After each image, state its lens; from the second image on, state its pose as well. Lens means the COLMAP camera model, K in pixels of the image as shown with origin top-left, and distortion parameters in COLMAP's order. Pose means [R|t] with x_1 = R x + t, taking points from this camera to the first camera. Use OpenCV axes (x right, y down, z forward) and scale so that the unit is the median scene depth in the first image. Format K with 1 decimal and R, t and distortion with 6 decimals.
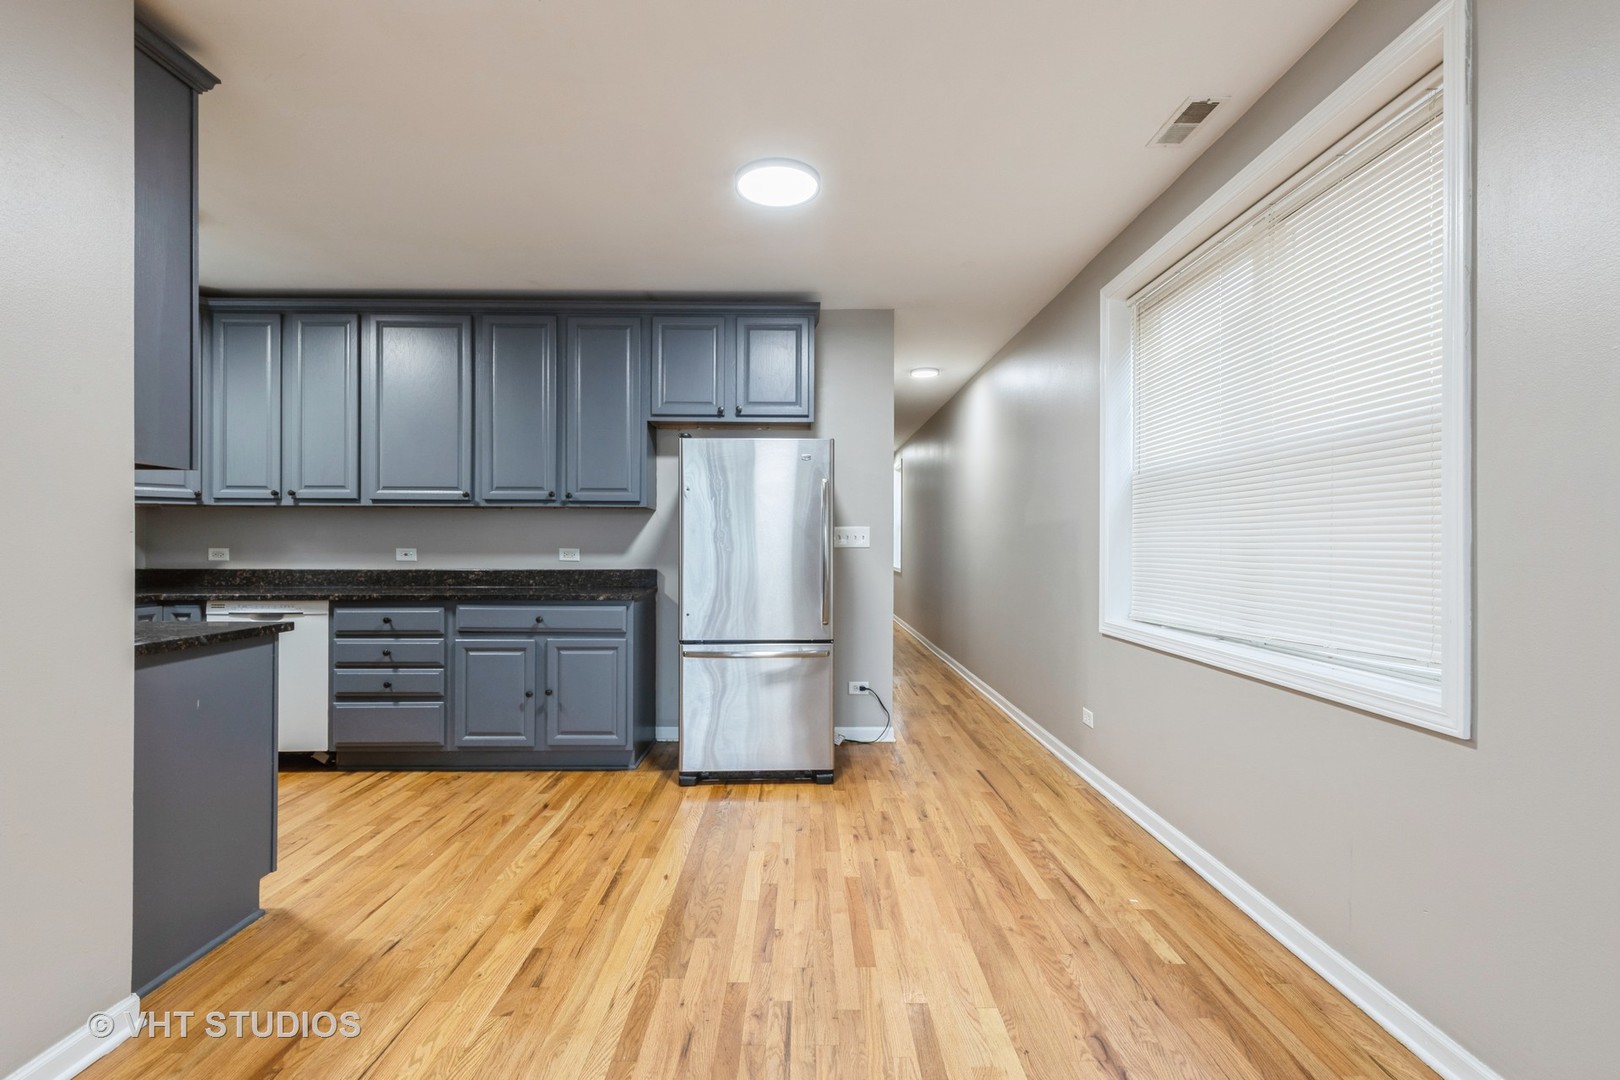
lens RADIAL K [[760.2, 0, 819.6], [0, 760.2, 544.7], [0, 0, 1]] dist [0.009423, -0.002036]
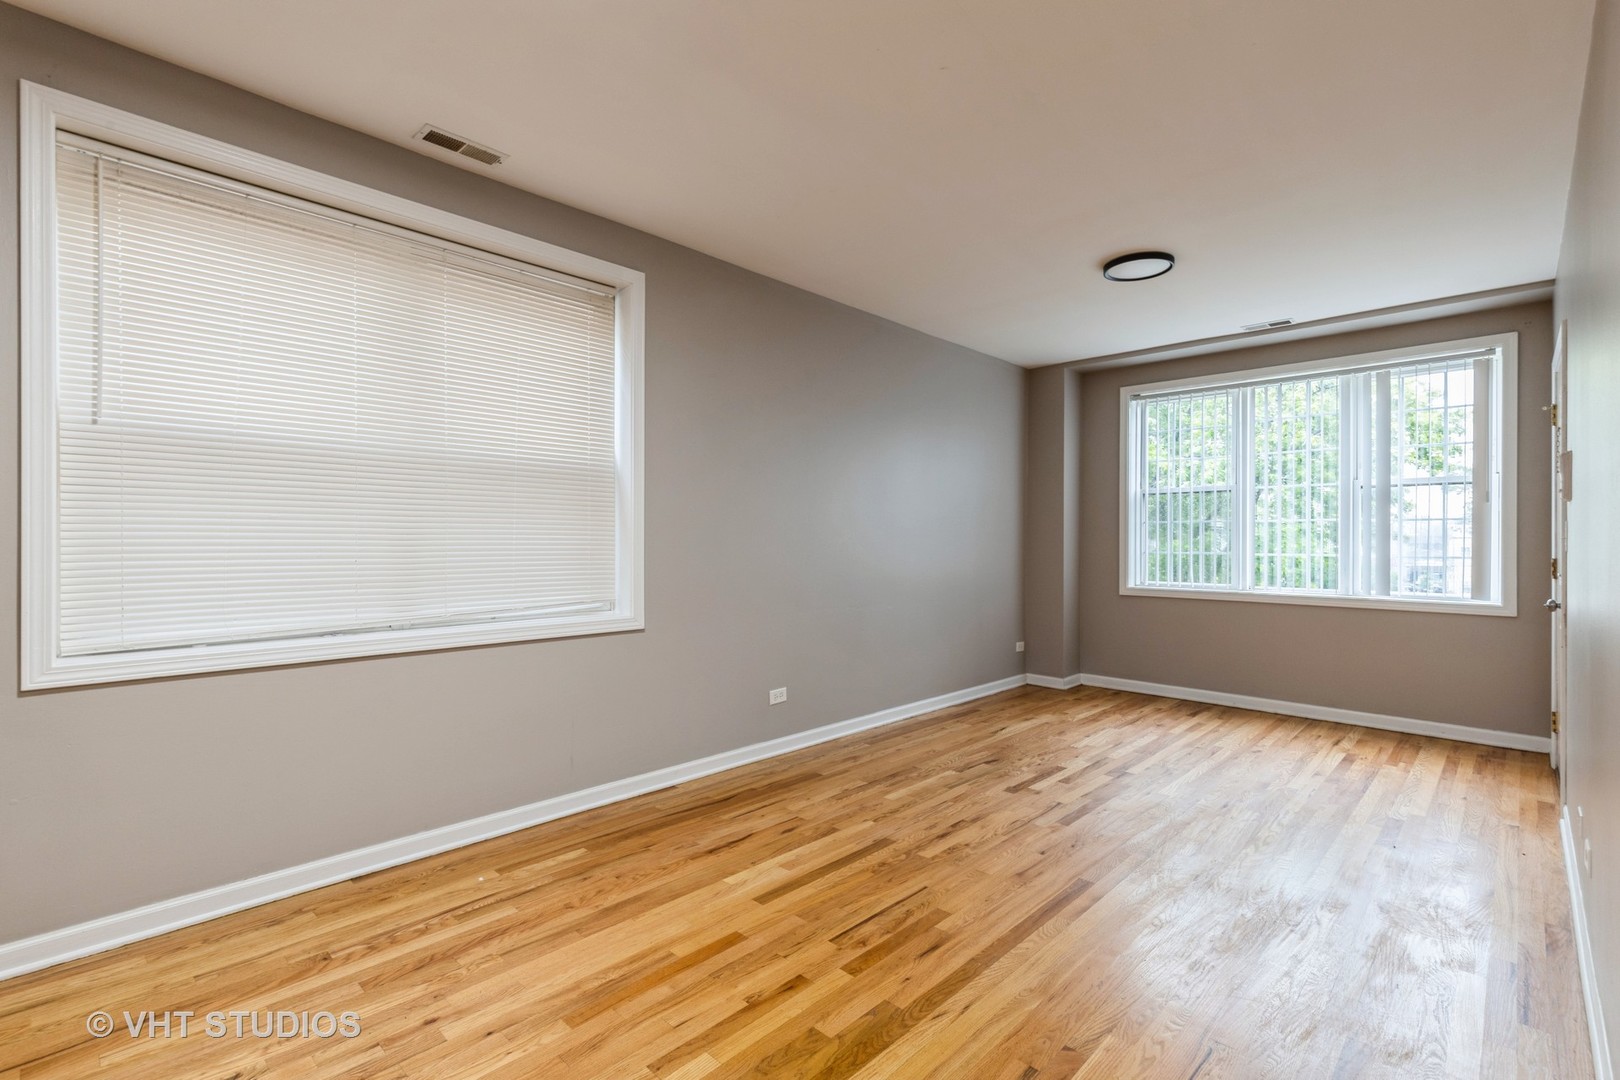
lens RADIAL K [[739.0, 0, 809.8], [0, 739.0, 532.0], [0, 0, 1]] dist [0.008514, 0.000405]
pose [[-0.711560, 0.000076, 0.702625, -0.420747], [-0.007964, 0.999935, -0.008174, -0.001498], [-0.702580, -0.011412, -0.711513, 0.959808]]
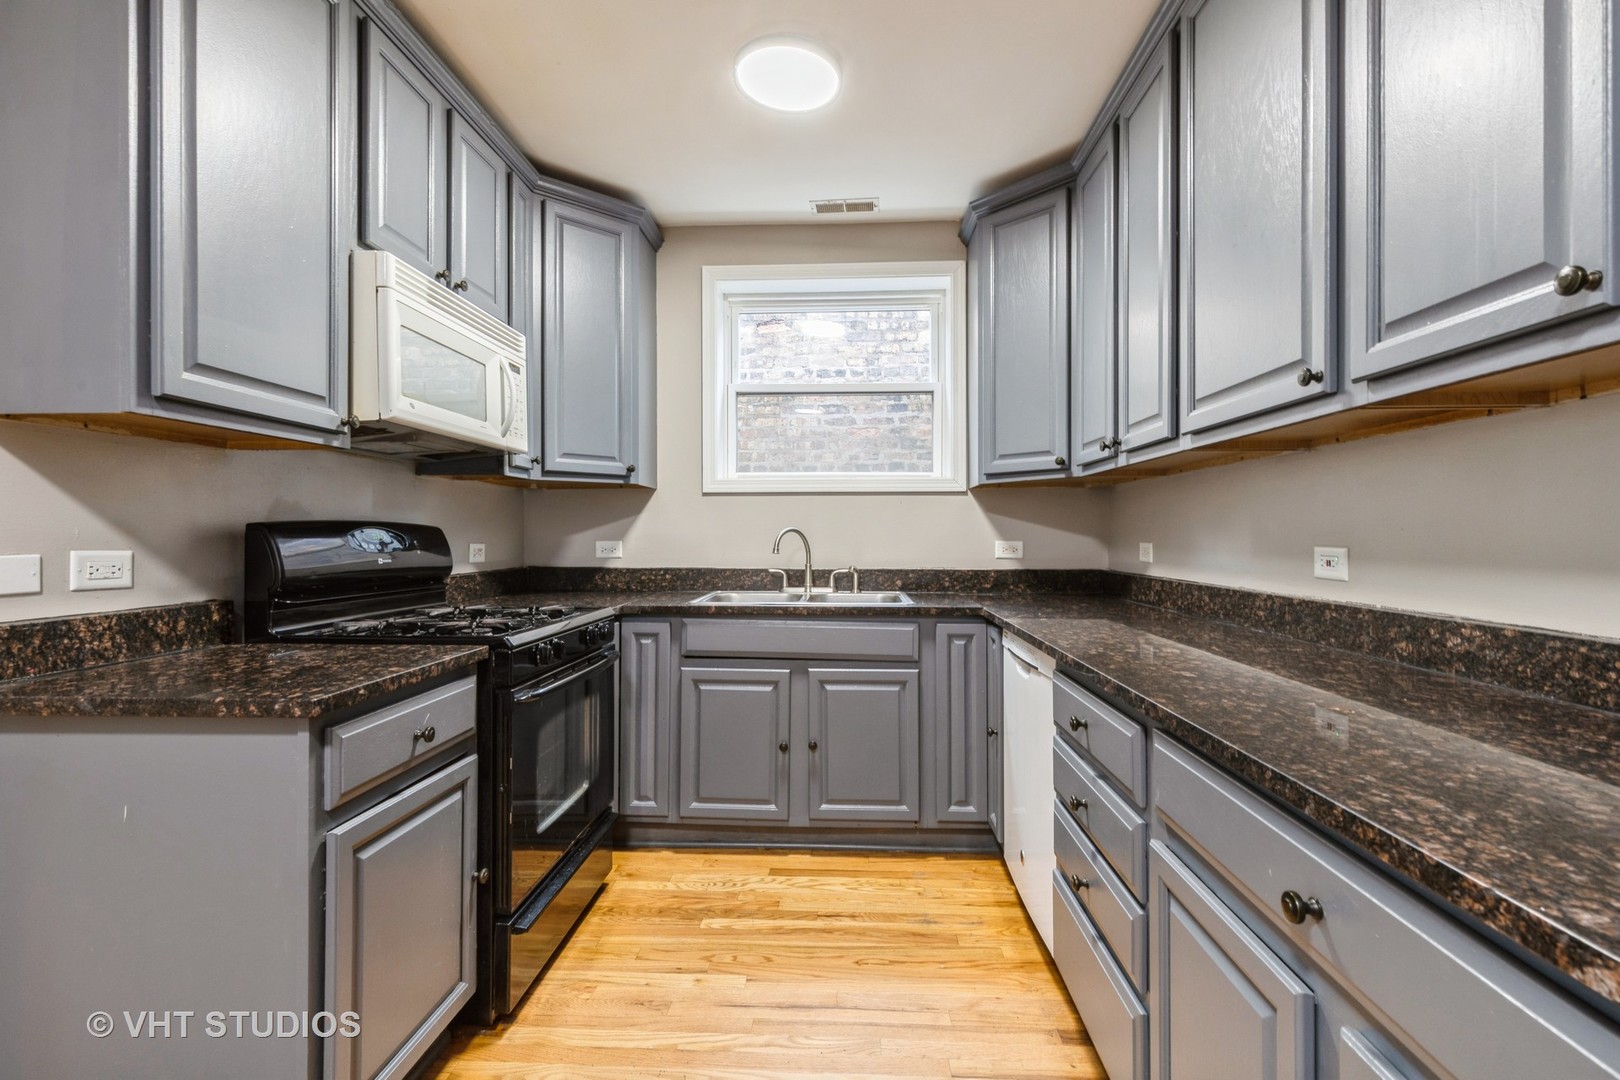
lens RADIAL K [[739.0, 0, 821.5], [0, 739.0, 534.2], [0, 0, 1]] dist [0.008514, 0.000405]
pose [[-0.071283, -0.002291, -0.997453, -0.164864], [0.001603, 0.999996, -0.002411, -0.001620], [0.997455, -0.001771, -0.071279, 0.907239]]
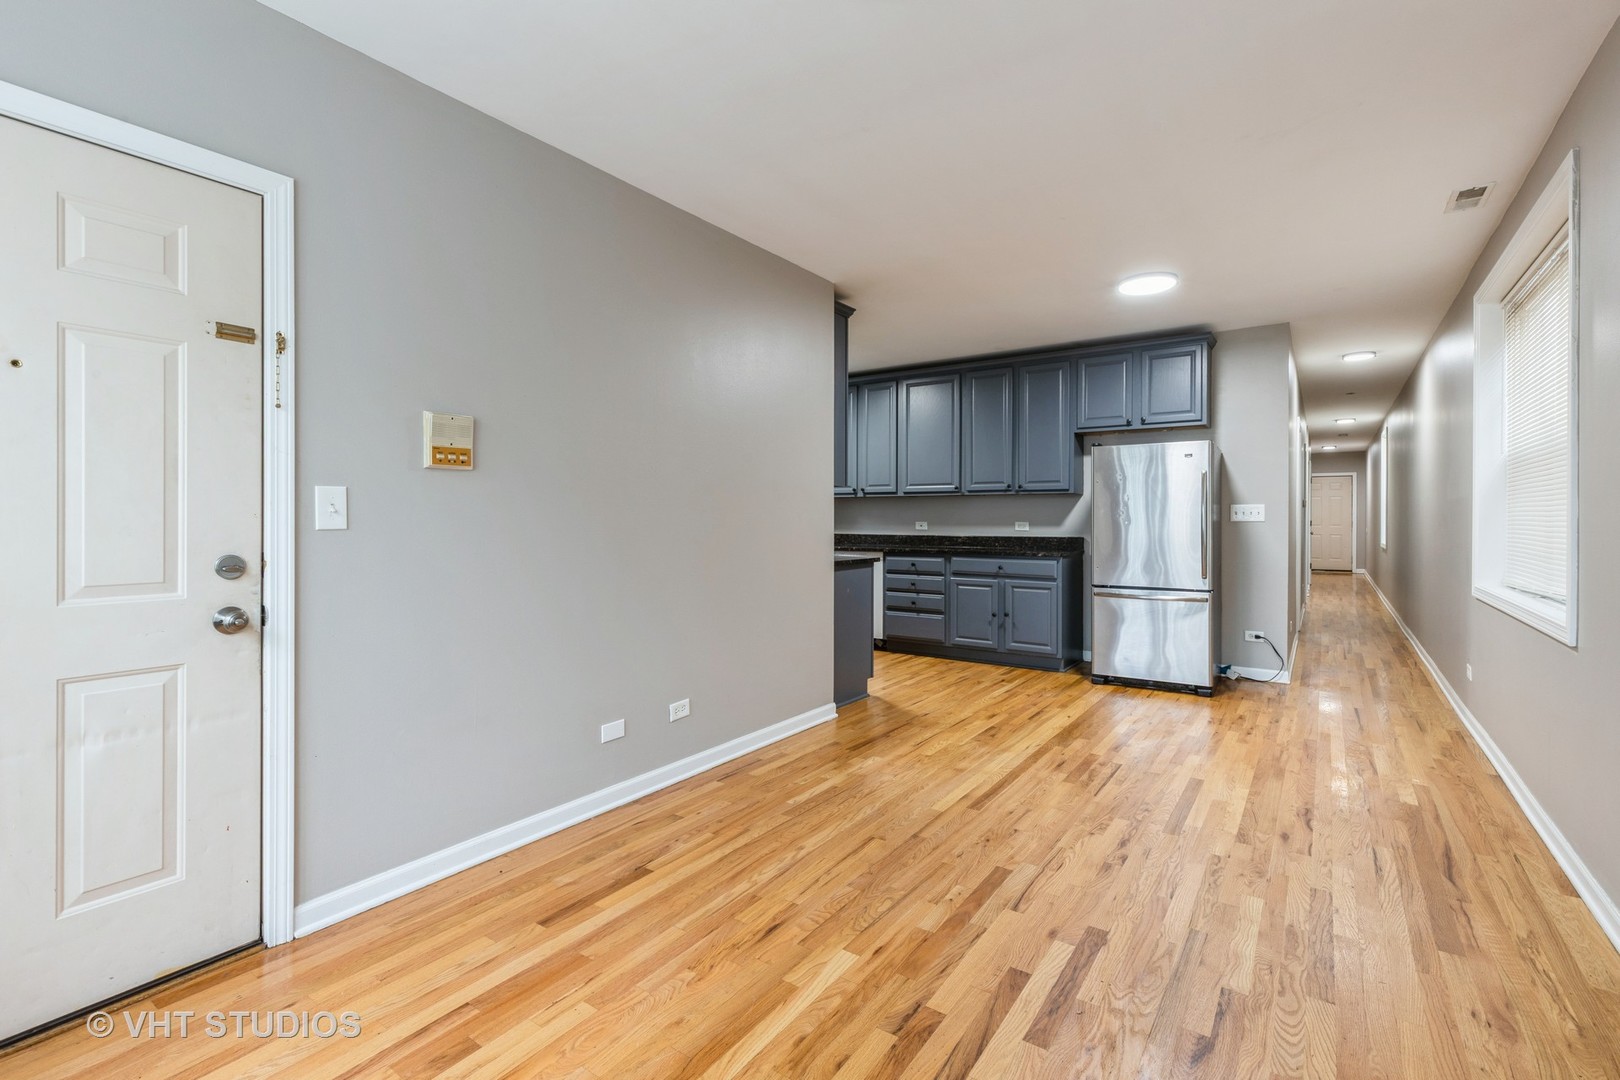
lens RADIAL K [[760.2, 0, 798.2], [0, 760.2, 522.7], [0, 0, 1]] dist [0.009423, -0.002036]
pose [[0.805936, 0.001395, -0.592001, 0.225298], [0.001404, 0.999990, 0.004267, -0.000691], [0.592001, -0.004270, 0.805926, -0.511849]]
